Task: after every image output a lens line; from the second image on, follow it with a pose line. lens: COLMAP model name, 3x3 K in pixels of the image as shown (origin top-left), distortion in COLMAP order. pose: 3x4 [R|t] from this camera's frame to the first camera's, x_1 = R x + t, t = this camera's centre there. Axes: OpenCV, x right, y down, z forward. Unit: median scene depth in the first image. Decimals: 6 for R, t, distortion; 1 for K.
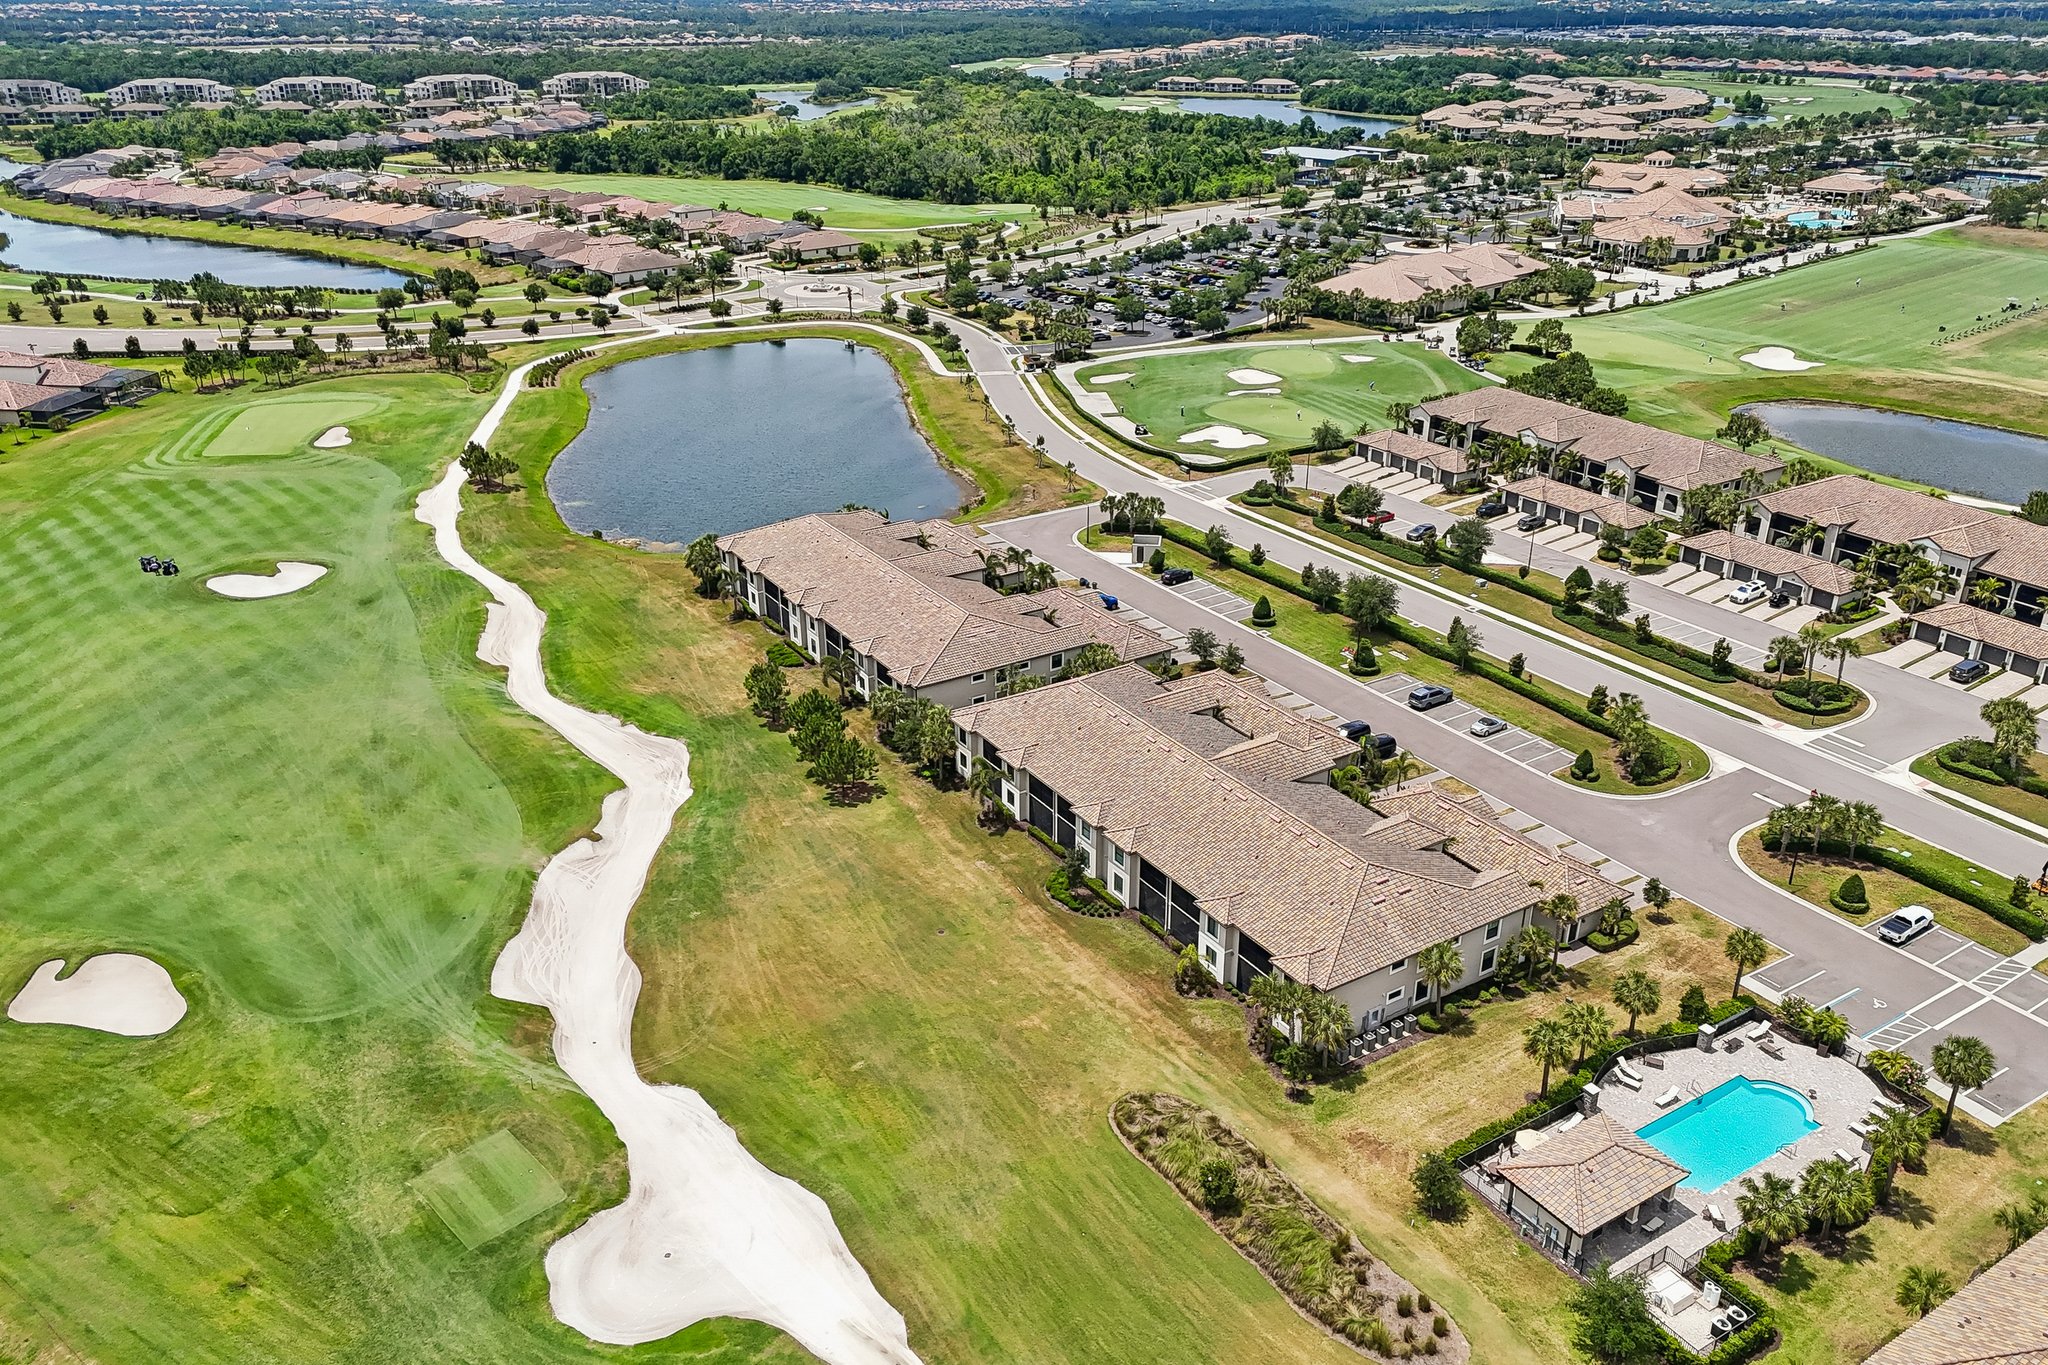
lens RADIAL K [[1509.6, 0, 1019.8], [0, 1509.6, 682.6], [0, 0, 1]] dist [0.067382, -0.063094]
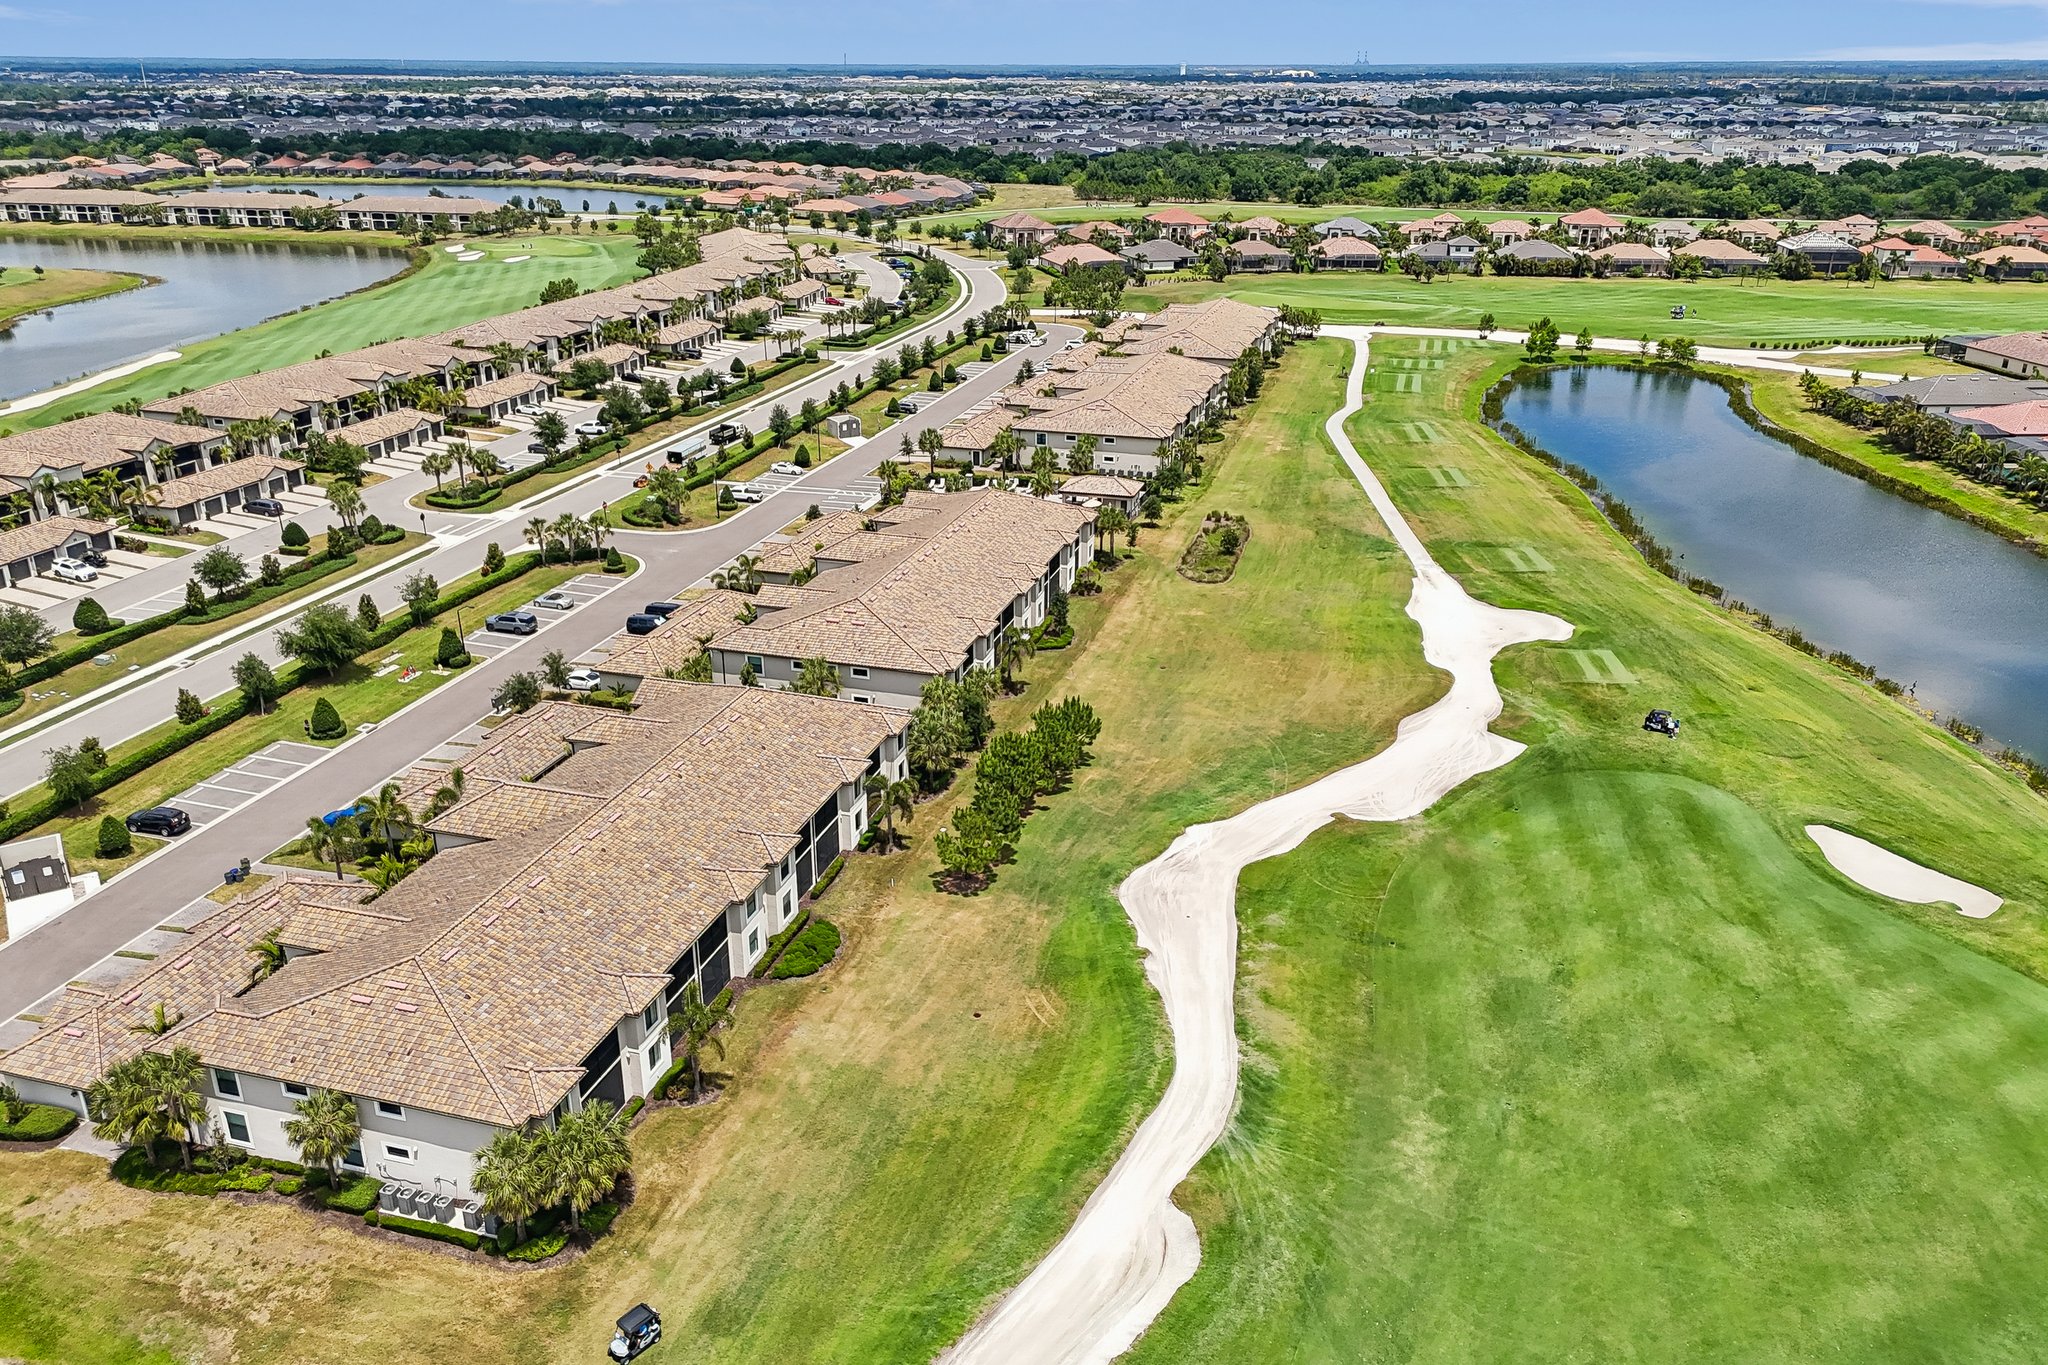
lens RADIAL K [[1479.6, 0, 1030.4], [0, 1479.6, 719.8], [0, 0, 1]] dist [0.069382, -0.062097]
pose [[-0.662115, -0.300355, 0.686579, -0.351117], [0.312855, 0.721729, 0.617438, -0.245099], [-0.680974, 0.623614, -0.383900, 0.684304]]
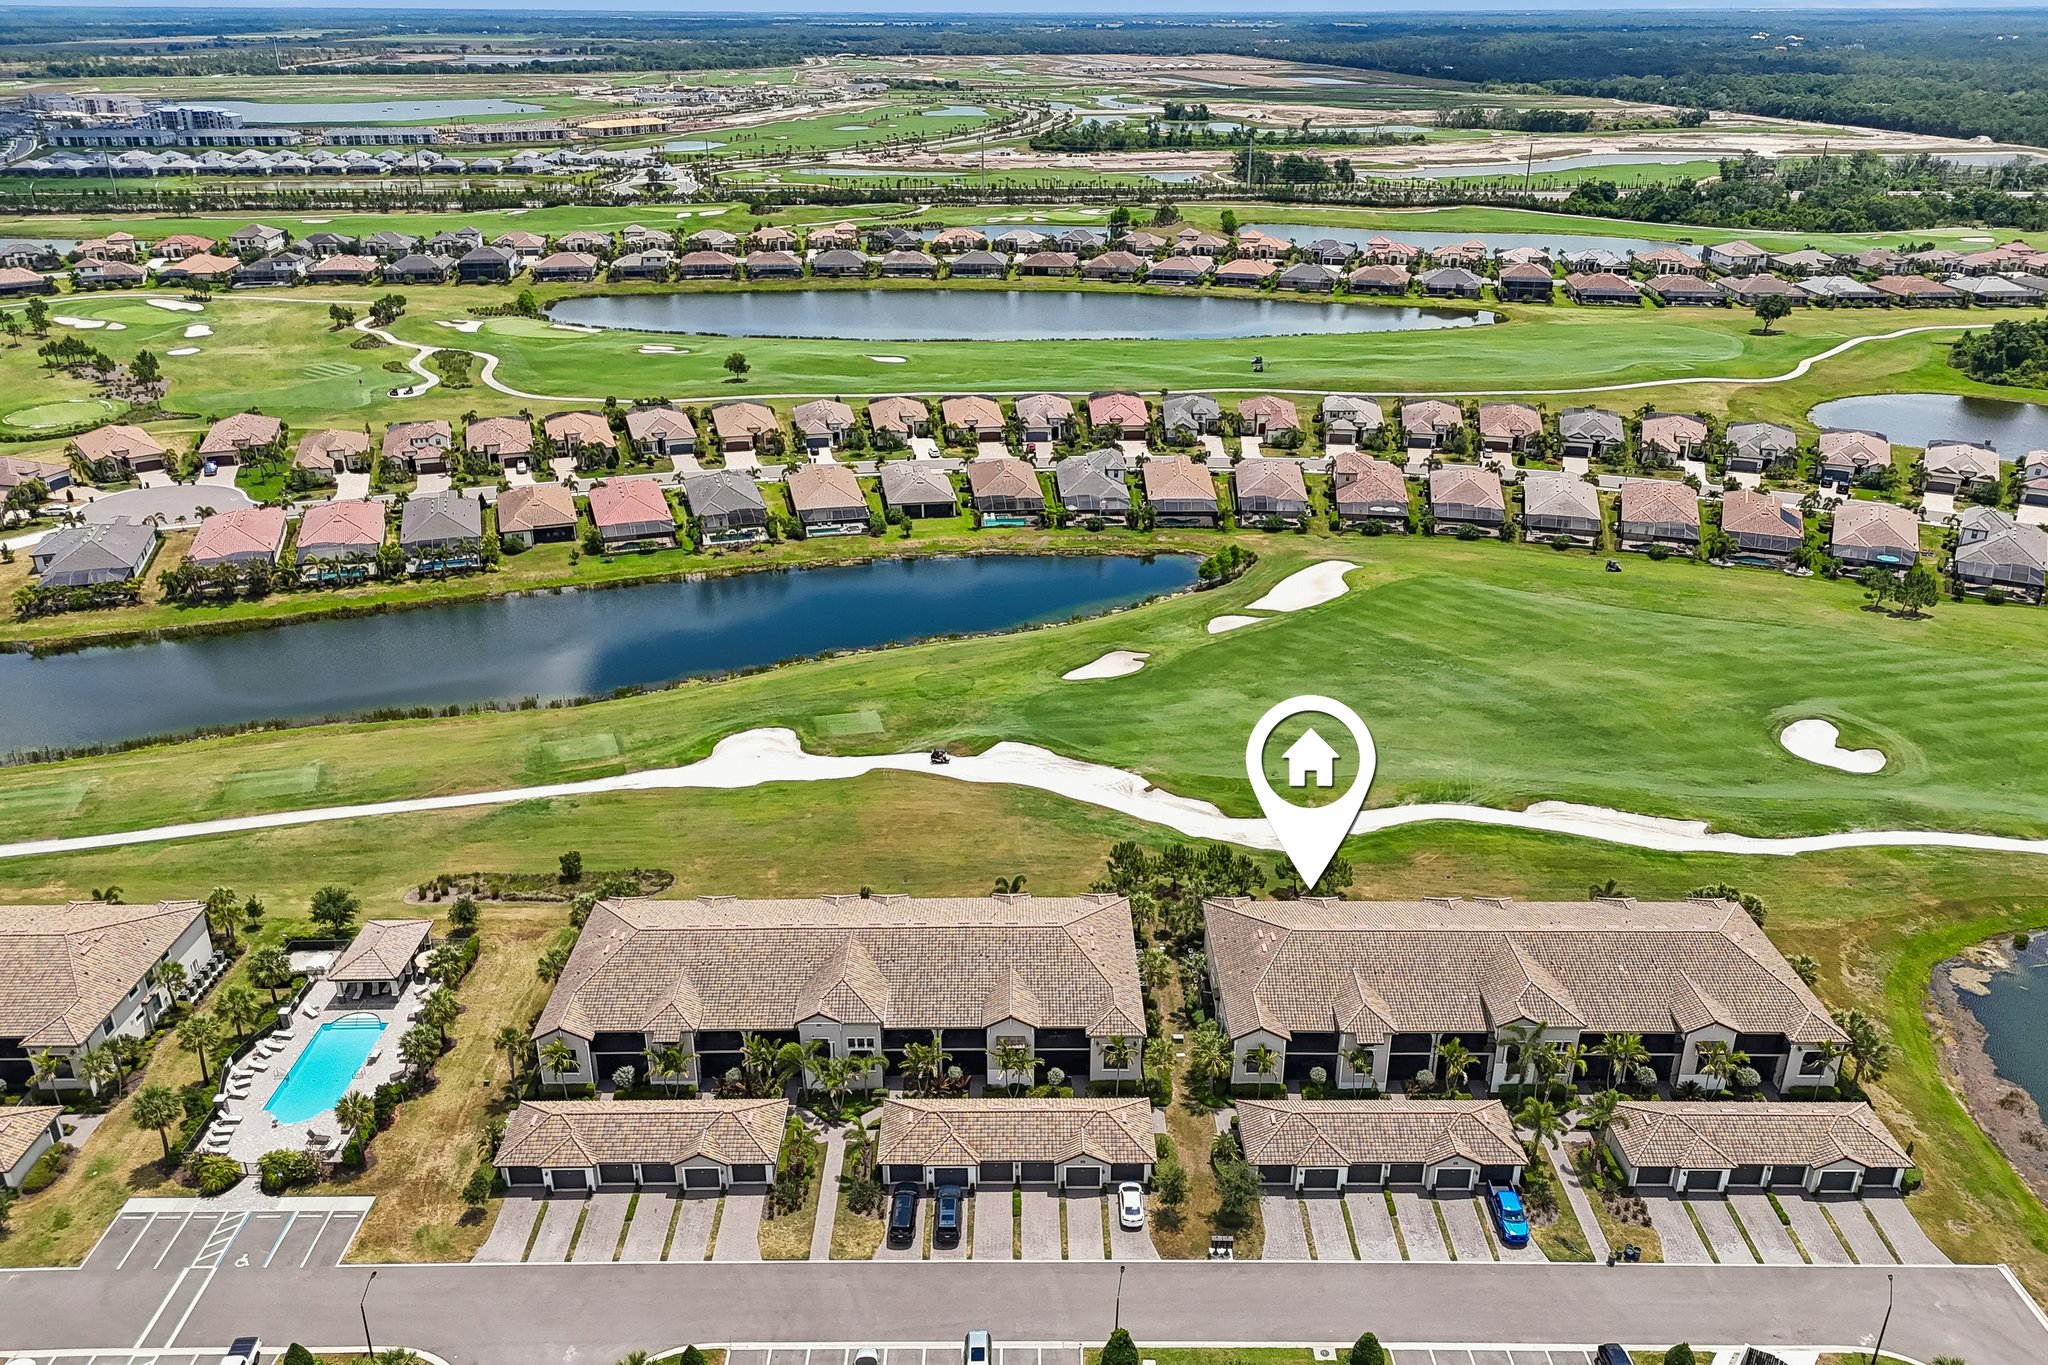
lens RADIAL K [[1479.6, 0, 1030.4], [0, 1479.6, 719.8], [0, 0, 1]] dist [0.069382, -0.062097]
pose [[-0.518850, 0.366425, -0.772352, 0.379891], [-0.358716, 0.726767, 0.585776, -0.334482], [0.775962, 0.580985, -0.245641, 0.590033]]
